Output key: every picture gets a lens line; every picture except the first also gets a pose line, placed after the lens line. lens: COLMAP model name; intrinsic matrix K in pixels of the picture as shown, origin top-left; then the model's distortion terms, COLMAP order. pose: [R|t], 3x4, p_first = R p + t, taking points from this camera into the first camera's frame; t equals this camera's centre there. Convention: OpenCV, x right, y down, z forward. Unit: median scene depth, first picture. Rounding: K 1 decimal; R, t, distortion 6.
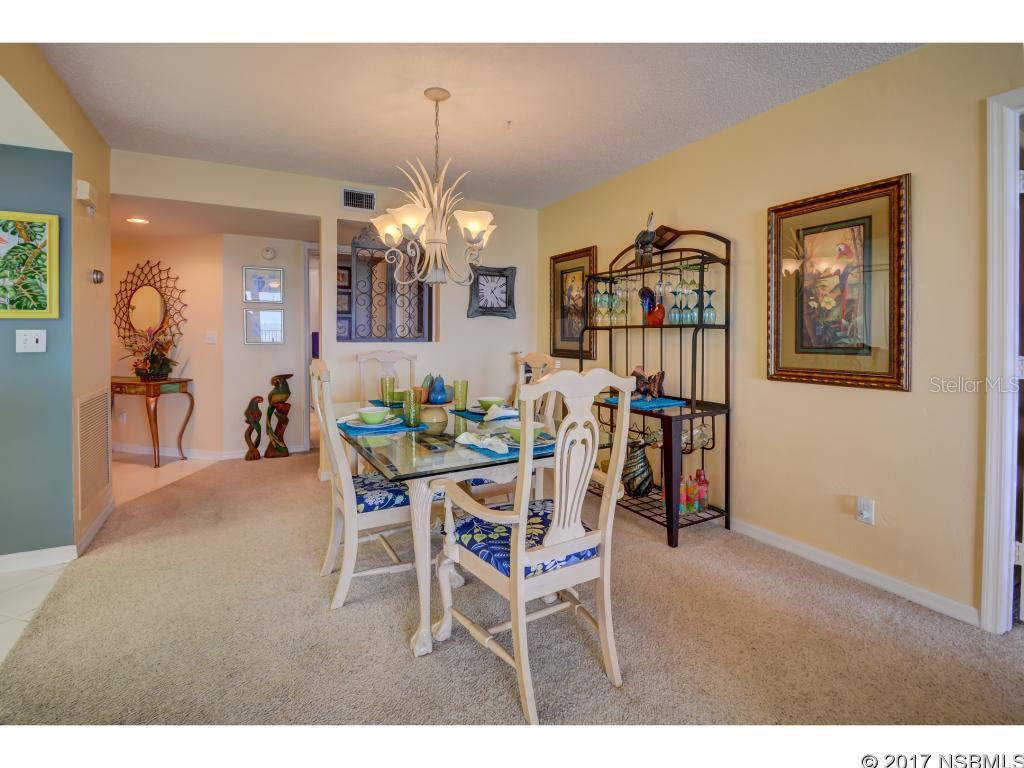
lens RADIAL K [[470.1, 0, 520.9], [0, 470.1, 340.7], [0, 0, 1]] dist [-0.013594, -0.002249]
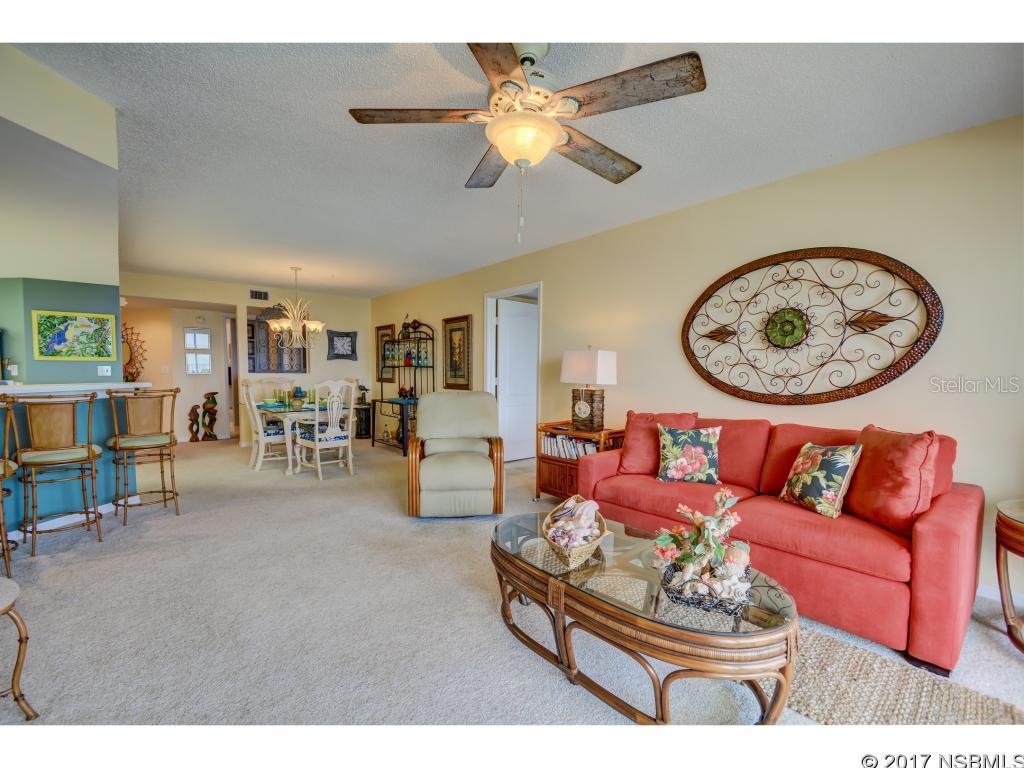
lens RADIAL K [[429.9, 0, 509.2], [0, 429.9, 395.9], [0, 0, 1]] dist [-0.001717, -0.000370]
pose [[0.980178, -0.004172, 0.198077, 0.279814], [-0.005077, 0.998921, 0.046165, 0.009809], [-0.198056, -0.046255, 0.979099, -0.868020]]
